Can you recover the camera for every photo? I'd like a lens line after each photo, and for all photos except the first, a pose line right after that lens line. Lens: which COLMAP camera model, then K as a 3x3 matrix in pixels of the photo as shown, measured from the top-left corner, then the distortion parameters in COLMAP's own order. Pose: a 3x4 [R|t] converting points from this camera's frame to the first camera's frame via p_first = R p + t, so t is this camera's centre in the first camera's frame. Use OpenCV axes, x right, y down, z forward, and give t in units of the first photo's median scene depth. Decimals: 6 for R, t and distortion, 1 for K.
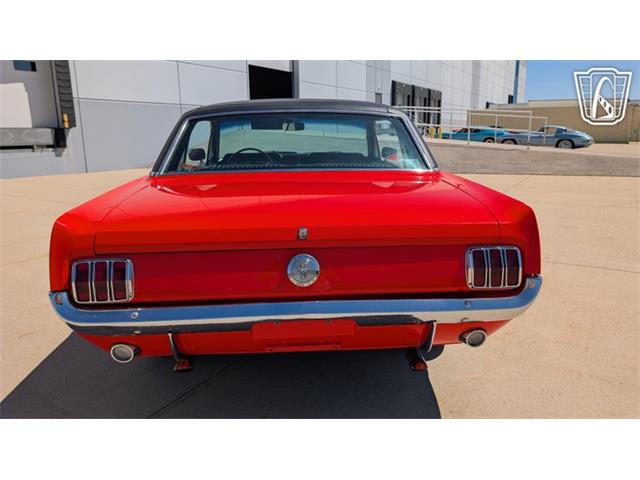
lens RADIAL K [[466.1, 0, 325.3], [0, 466.1, 232.0], [0, 0, 1]] dist [0.005709, -0.009408]
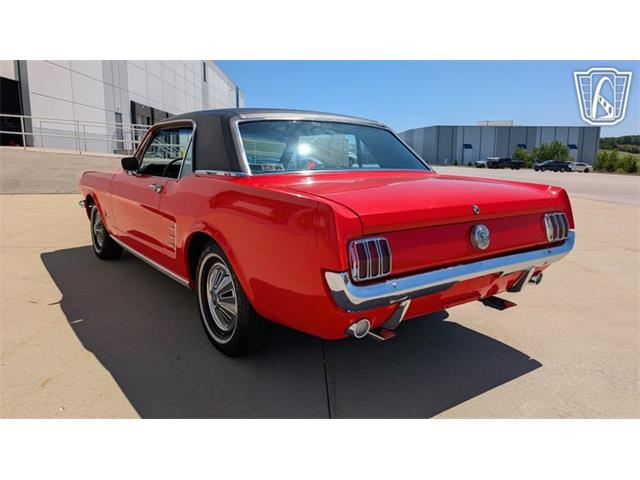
lens RADIAL K [[466.1, 0, 316.4], [0, 466.1, 239.5], [0, 0, 1]] dist [0.005709, -0.009408]
pose [[0.839005, -0.076657, 0.538697, -1.073762], [0.097027, 0.995237, -0.009494, 0.055031], [-0.535404, 0.060233, 0.842446, 0.139494]]
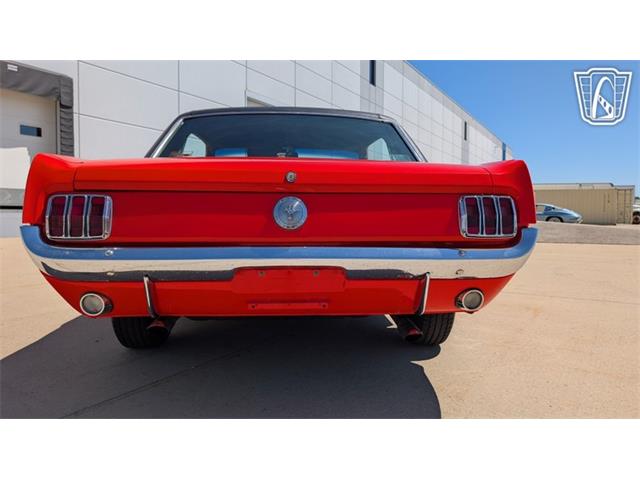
lens RADIAL K [[466.1, 0, 325.4], [0, 466.1, 235.0], [0, 0, 1]] dist [0.005709, -0.009408]
pose [[0.999800, 0.016615, 0.011121, 0.014357], [-0.014452, 0.984938, -0.172303, 0.275142], [-0.013816, 0.172107, 0.984981, 0.057755]]
